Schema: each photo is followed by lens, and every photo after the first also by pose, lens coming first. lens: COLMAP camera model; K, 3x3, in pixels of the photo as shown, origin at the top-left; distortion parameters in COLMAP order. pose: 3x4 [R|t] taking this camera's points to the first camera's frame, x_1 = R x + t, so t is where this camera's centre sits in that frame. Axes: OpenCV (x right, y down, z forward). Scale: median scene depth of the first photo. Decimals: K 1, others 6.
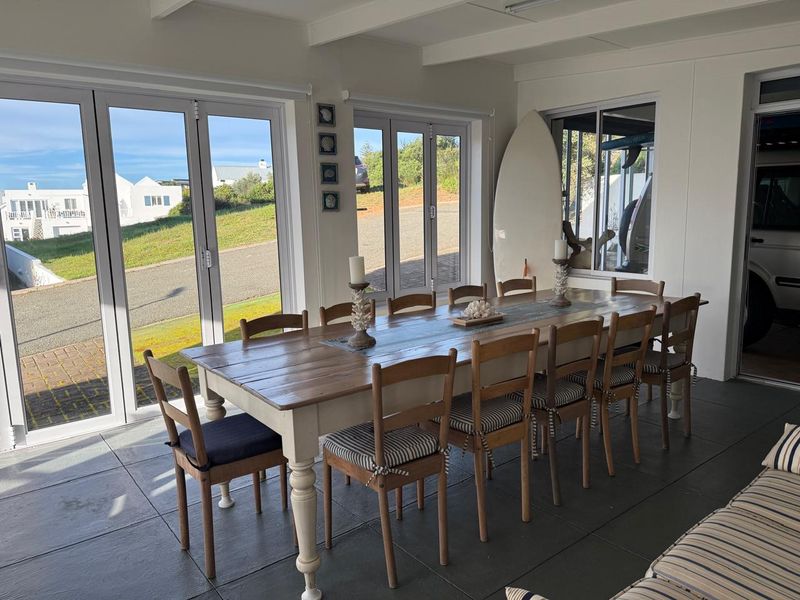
lens RADIAL K [[590.5, 0, 368.5], [0, 590.5, 303.0], [0, 0, 1]] dist [0.043590, -0.005886]
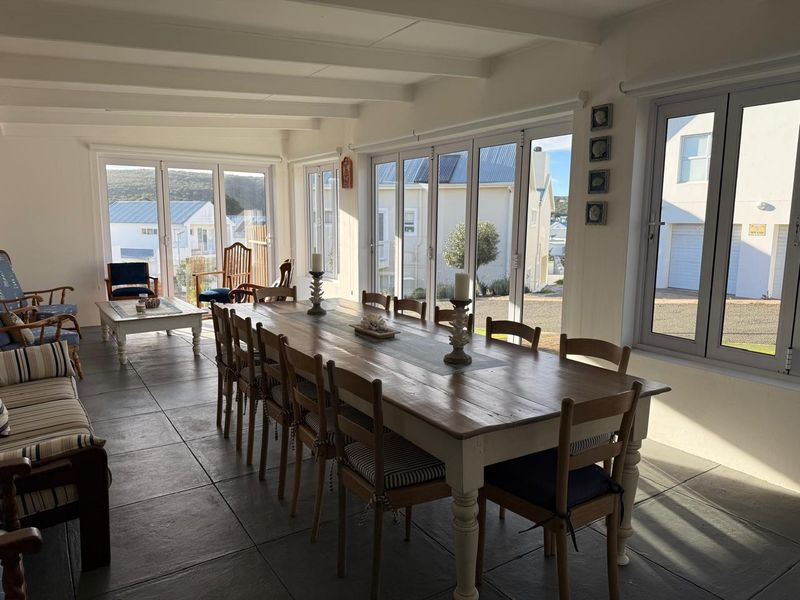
lens RADIAL K [[568.1, 0, 377.0], [0, 568.1, 298.7], [0, 0, 1]] dist [0.045137, -0.002668]
pose [[-0.093430, 0.168694, -0.981230, 1.148652], [-0.152669, 0.971458, 0.181551, -0.209383], [0.983851, 0.166766, -0.065009, 1.029803]]
